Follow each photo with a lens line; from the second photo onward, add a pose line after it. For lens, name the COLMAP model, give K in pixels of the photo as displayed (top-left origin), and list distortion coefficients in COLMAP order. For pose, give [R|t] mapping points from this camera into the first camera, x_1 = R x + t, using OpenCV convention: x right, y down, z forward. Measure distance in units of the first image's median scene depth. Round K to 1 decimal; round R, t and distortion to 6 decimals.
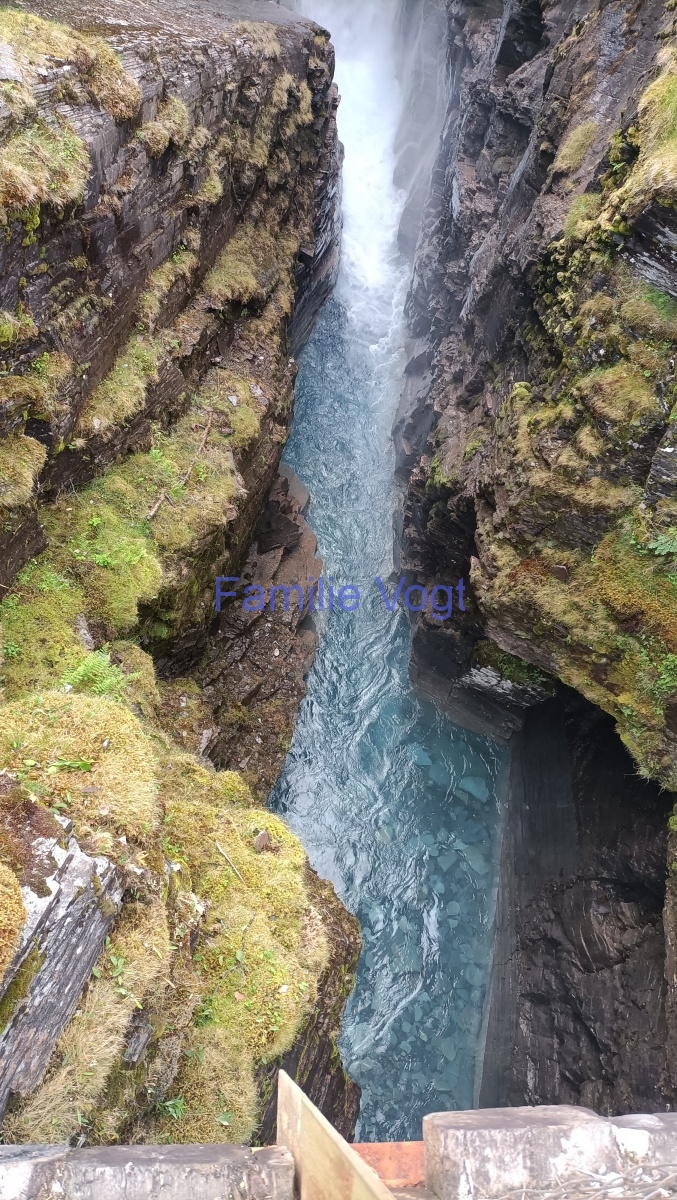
lens RADIAL K [[944.4, 0, 337.4], [0, 944.4, 596.8], [0, 0, 1]] dist [0.022395, 0.010144]
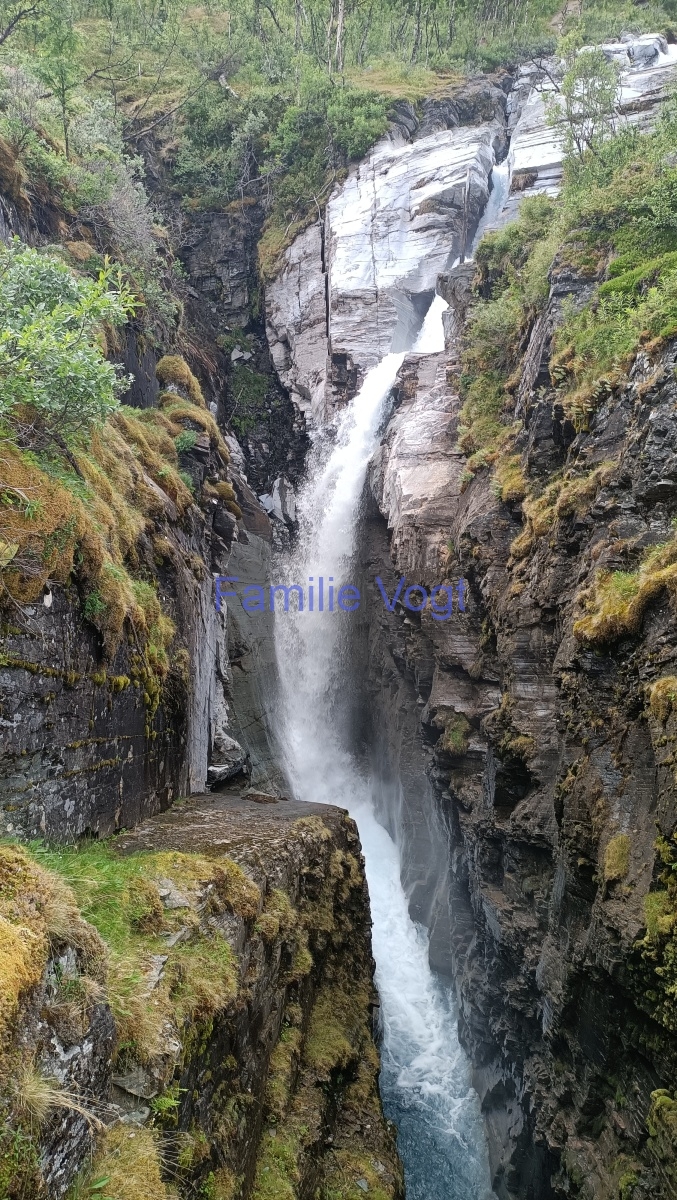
lens RADIAL K [[944.4, 0, 339.5], [0, 944.4, 597.1], [0, 0, 1]] dist [0.022395, 0.010144]
pose [[0.978133, -0.169305, 0.120794, -0.143920], [0.206366, 0.717874, -0.664883, -0.010255], [0.025853, 0.675272, 0.737116, -0.048226]]
